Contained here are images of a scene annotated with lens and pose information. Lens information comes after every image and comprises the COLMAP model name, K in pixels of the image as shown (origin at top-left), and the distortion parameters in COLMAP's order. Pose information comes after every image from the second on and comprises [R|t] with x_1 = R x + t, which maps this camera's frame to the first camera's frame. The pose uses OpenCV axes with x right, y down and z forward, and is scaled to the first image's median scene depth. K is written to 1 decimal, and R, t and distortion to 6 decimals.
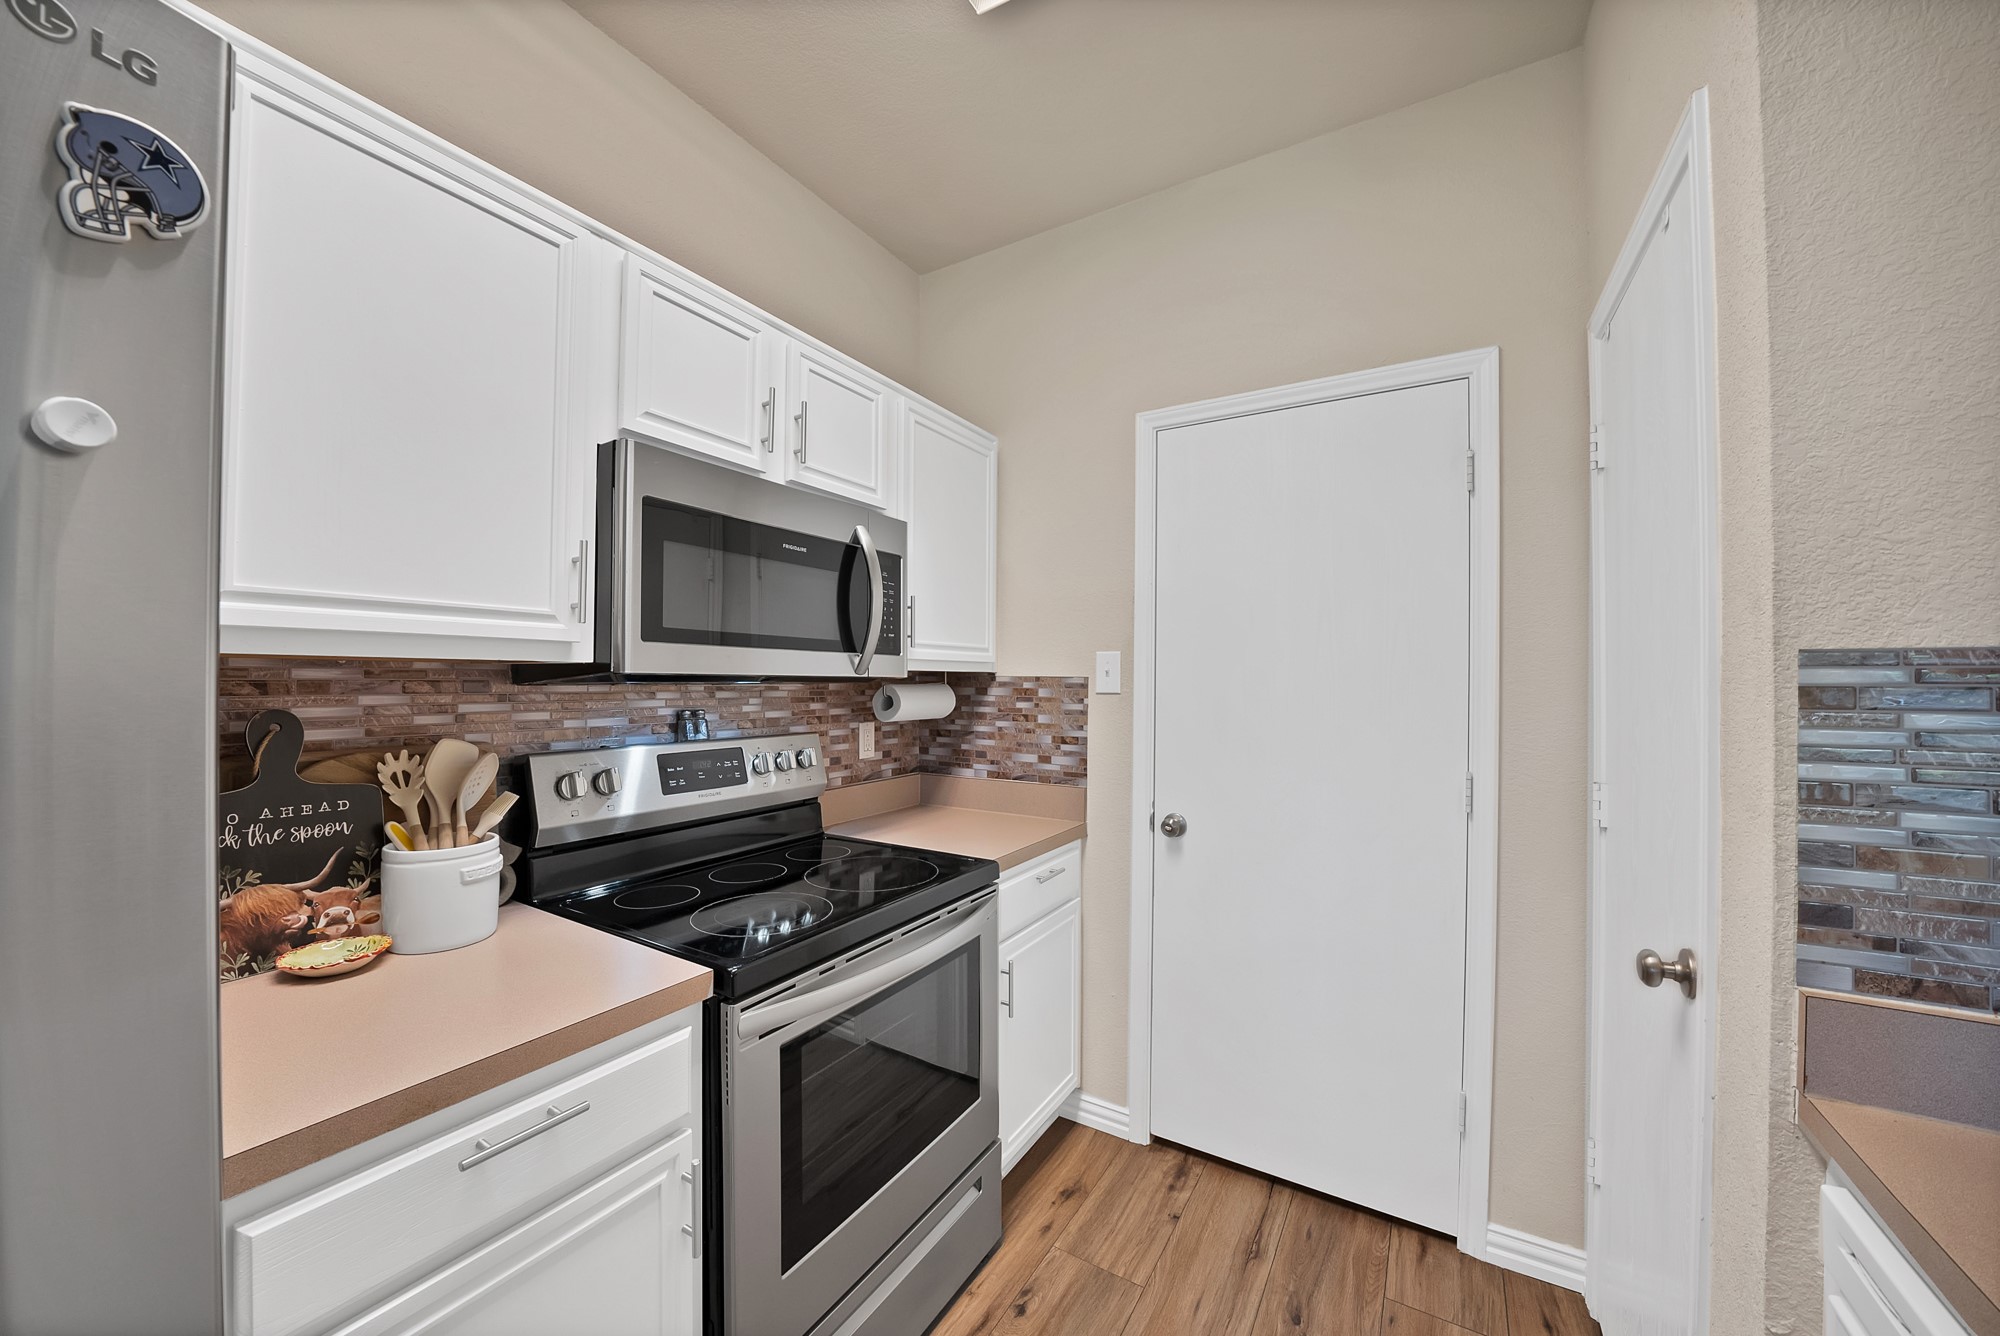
lens RADIAL K [[721.8, 0, 996.1], [0, 721.8, 673.3], [0, 0, 1]] dist [-0.029828, 0.003262]
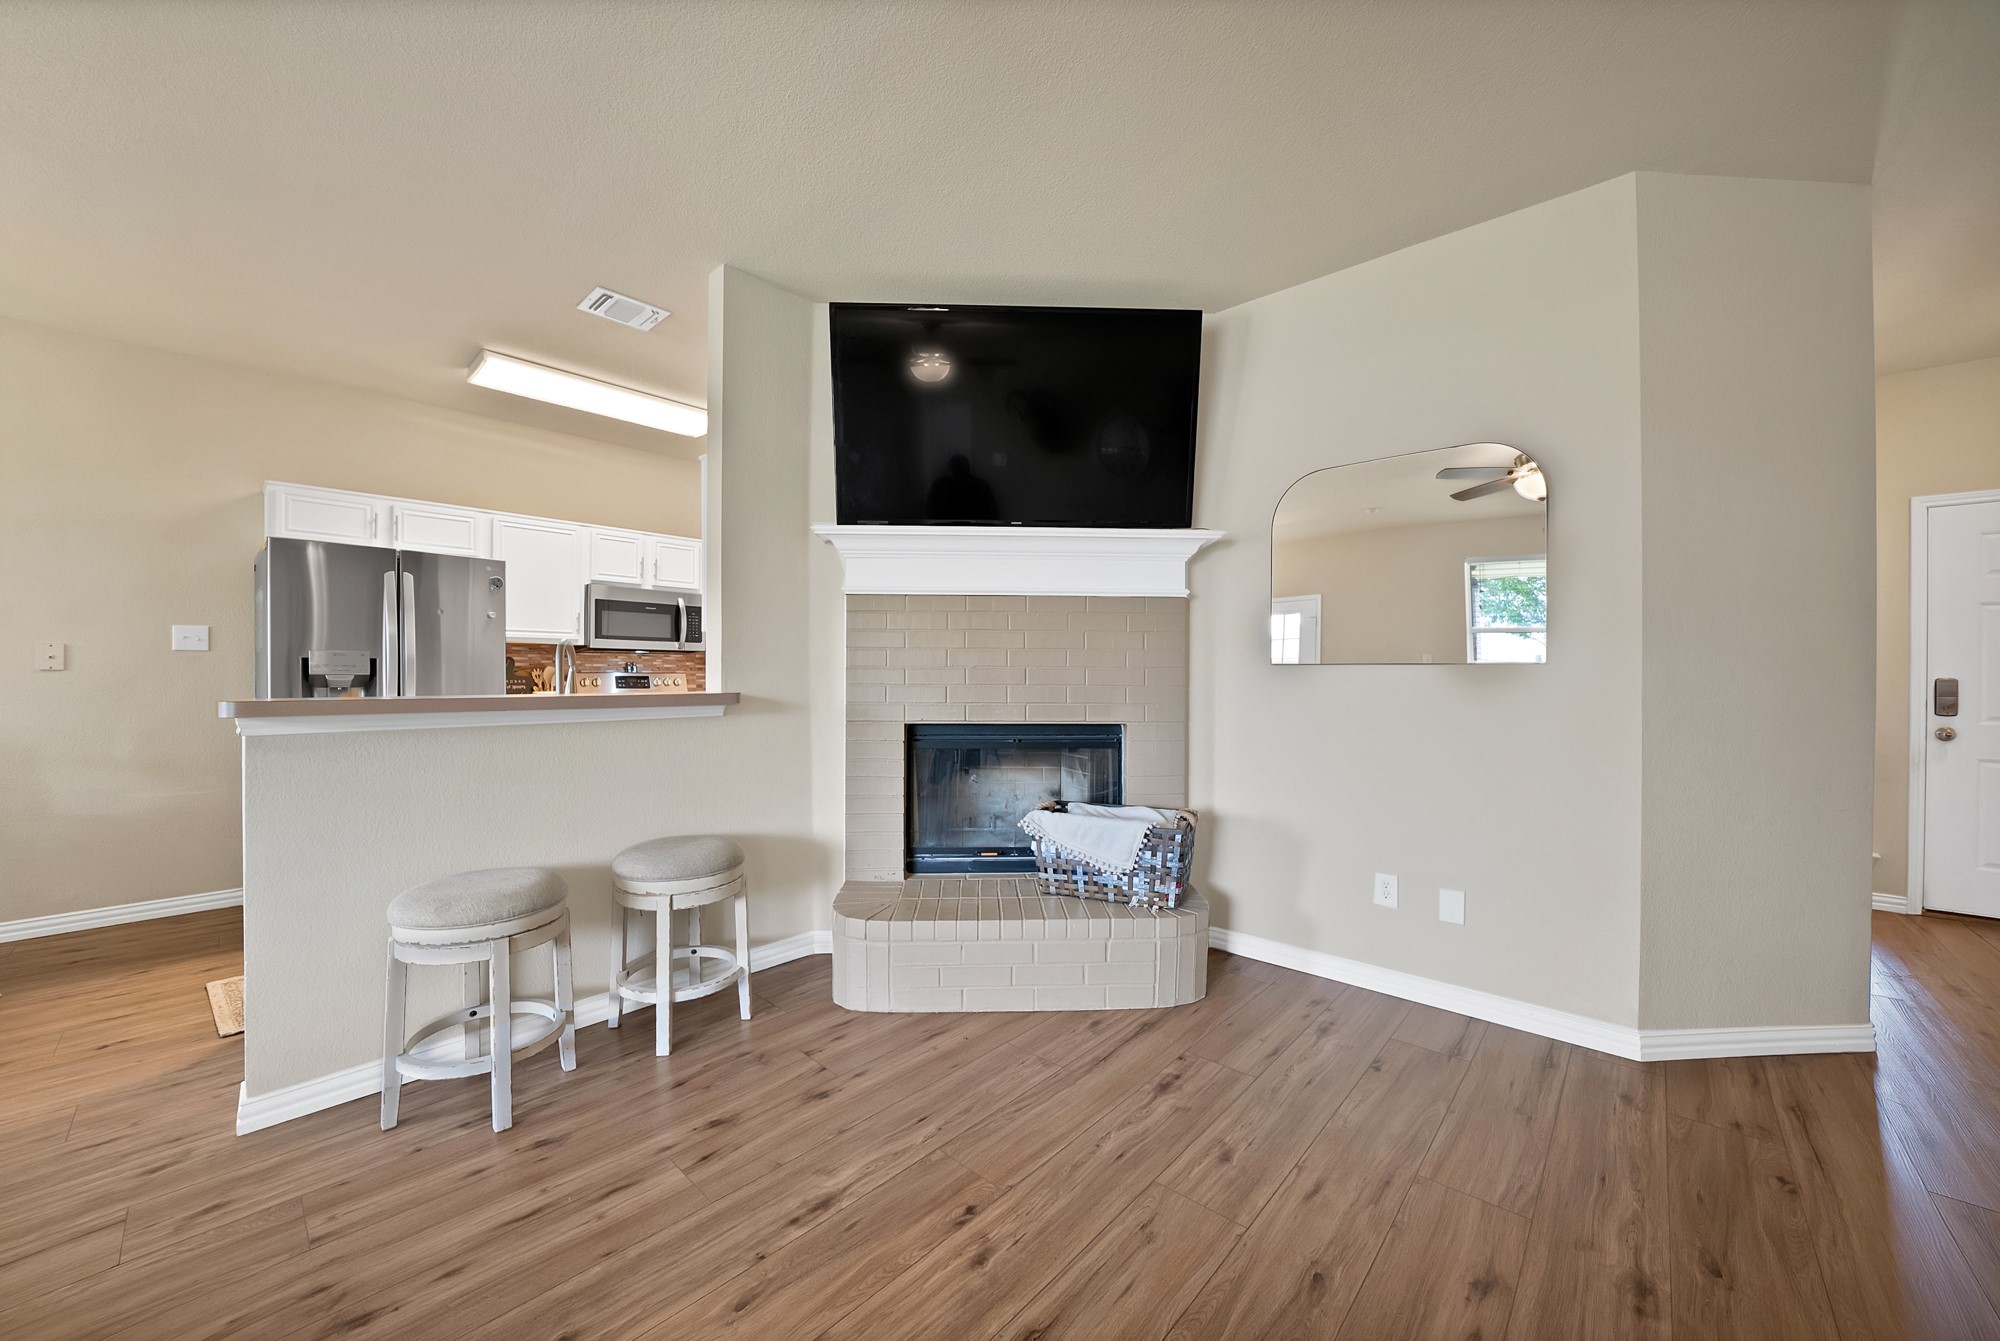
lens RADIAL K [[730.2, 0, 996.6], [0, 730.2, 676.6], [0, 0, 1]] dist [-0.020855, 0.000221]
pose [[0.983395, -0.001688, -0.181472, 1.522122], [0.003702, 0.999935, 0.010764, 0.080002], [0.181442, -0.011257, 0.983337, -1.579936]]
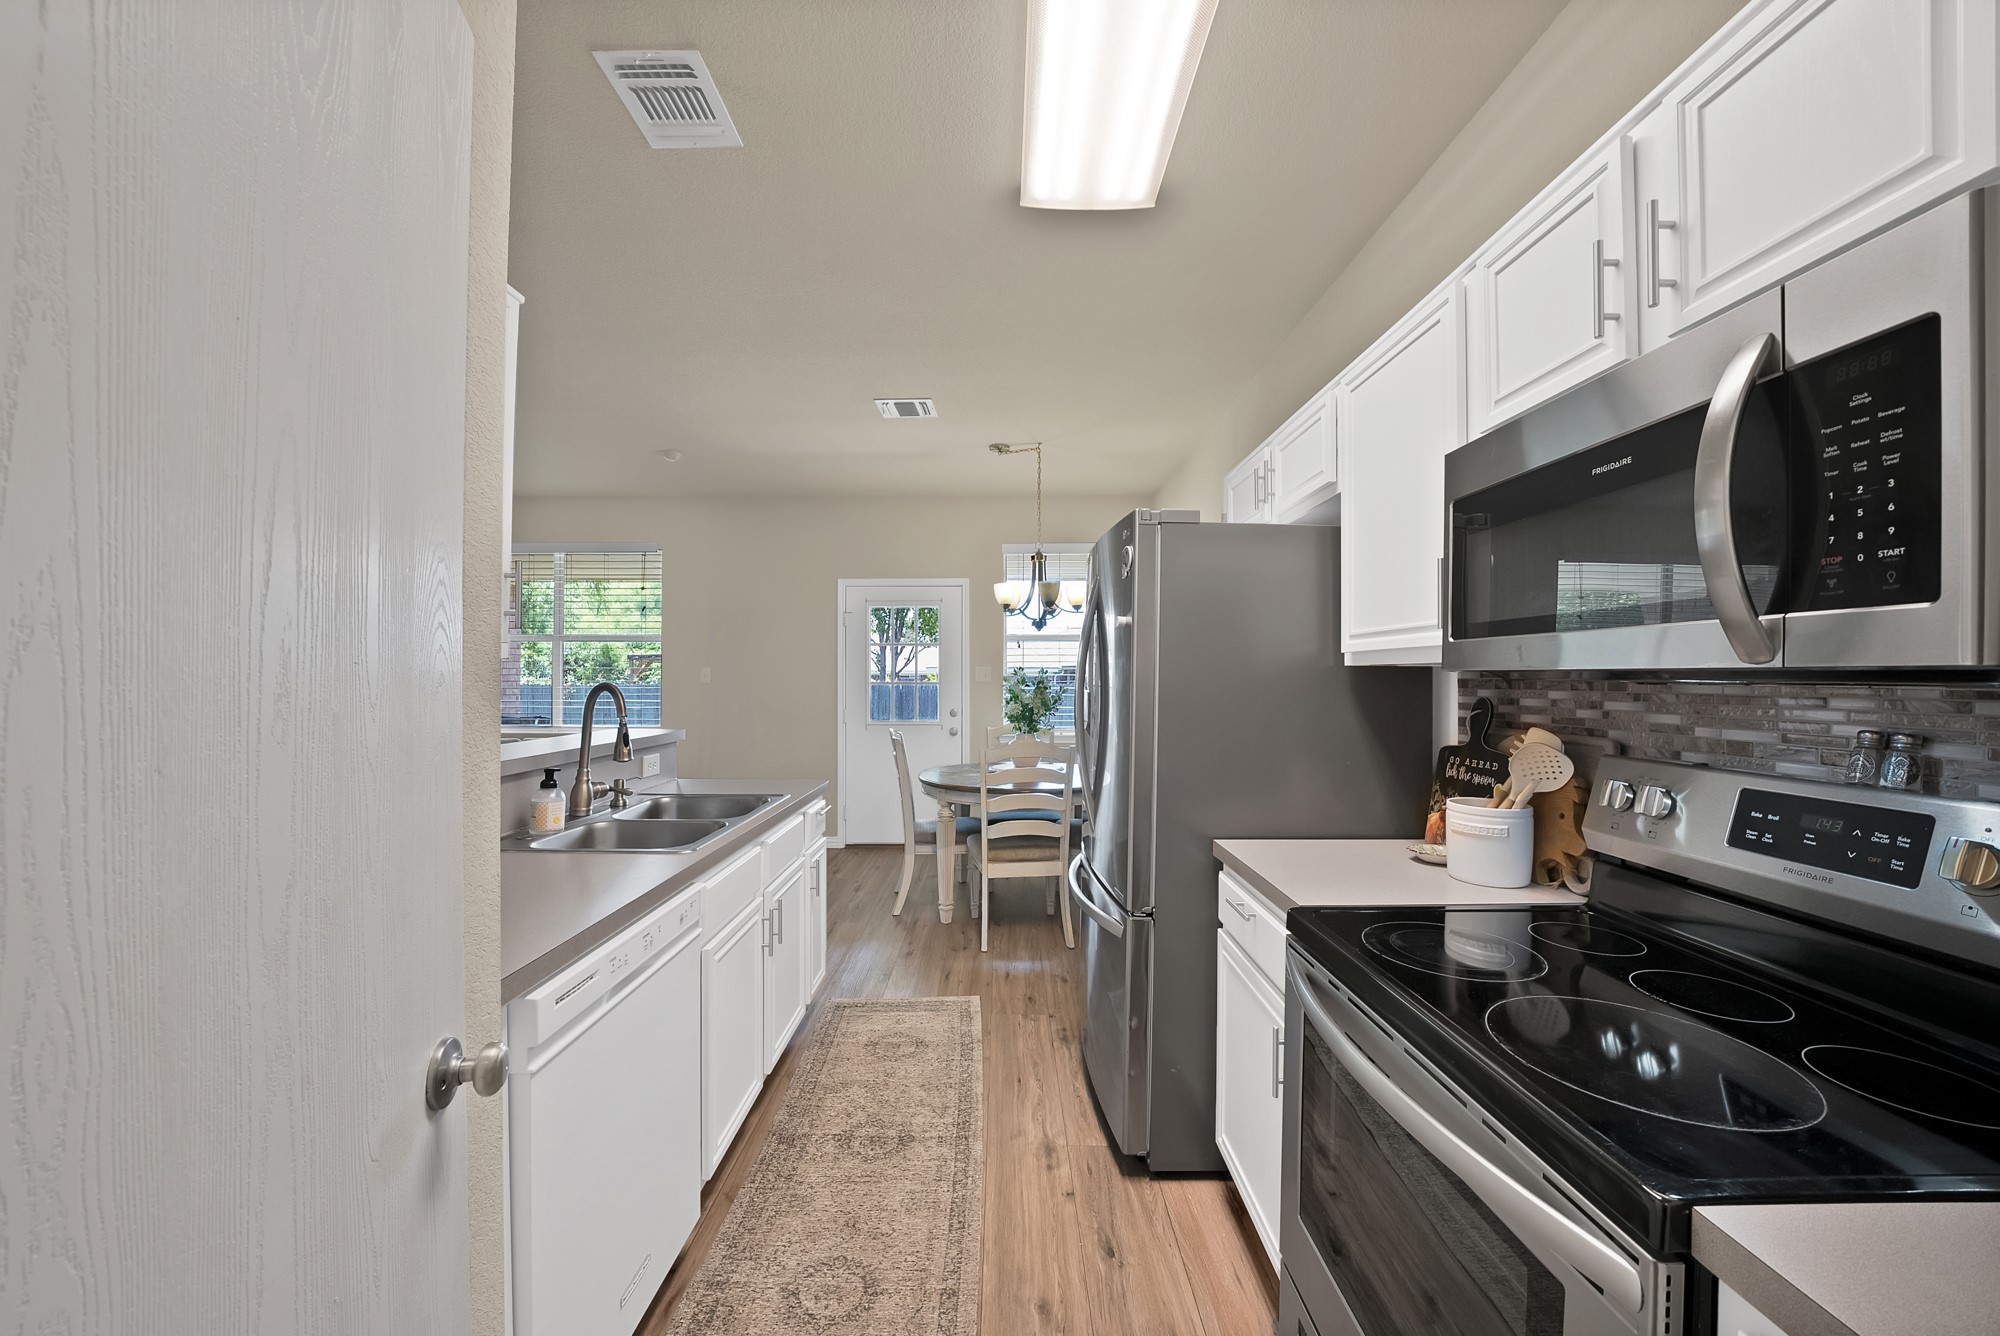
lens RADIAL K [[721.8, 0, 996.1], [0, 721.8, 673.3], [0, 0, 1]] dist [-0.029828, 0.003262]
pose [[-0.854654, -0.012256, -0.519054, 0.432513], [-0.004018, 0.999848, -0.016994, 0.017214], [0.519183, -0.012438, -0.854573, 1.078902]]
